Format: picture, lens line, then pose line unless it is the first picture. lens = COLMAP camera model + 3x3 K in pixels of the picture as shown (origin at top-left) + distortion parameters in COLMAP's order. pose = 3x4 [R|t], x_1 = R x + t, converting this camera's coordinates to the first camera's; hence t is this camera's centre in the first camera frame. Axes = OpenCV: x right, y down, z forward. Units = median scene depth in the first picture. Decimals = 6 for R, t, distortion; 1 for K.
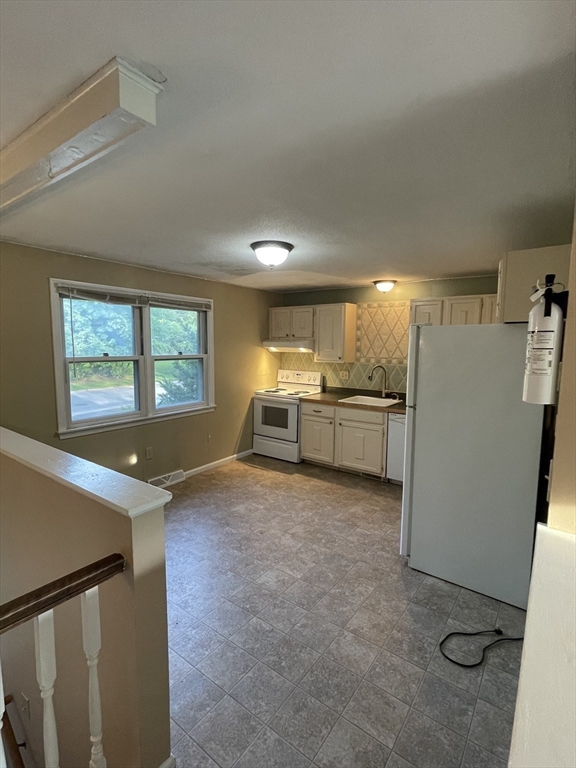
lens RADIAL K [[351.5, 0, 288.0], [0, 351.5, 384.0], [0, 0, 1]] dist [0.000670, -0.000111]
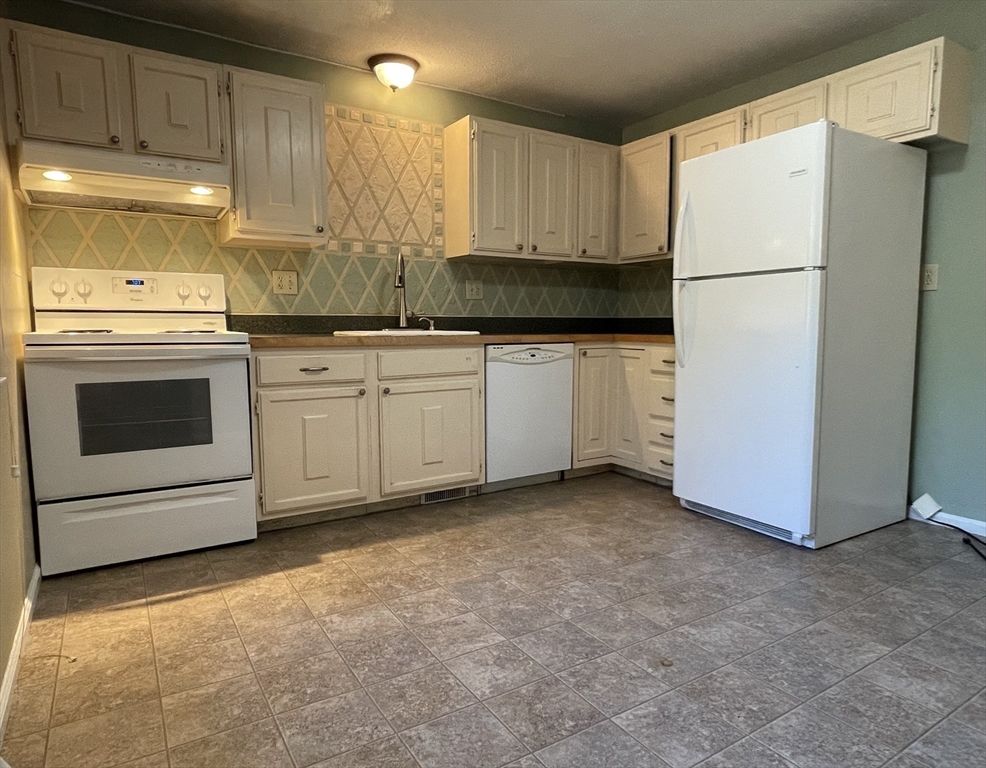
lens RADIAL K [[615.0, 0, 493.0], [0, 615.0, 384.0], [0, 0, 1]] dist [0.006416, -0.001408]
pose [[0.380209, -0.106171, 0.918787, -0.425338], [0.102059, 0.992139, 0.072414, 0.065466], [-0.919252, 0.066238, 0.388056, 0.592645]]
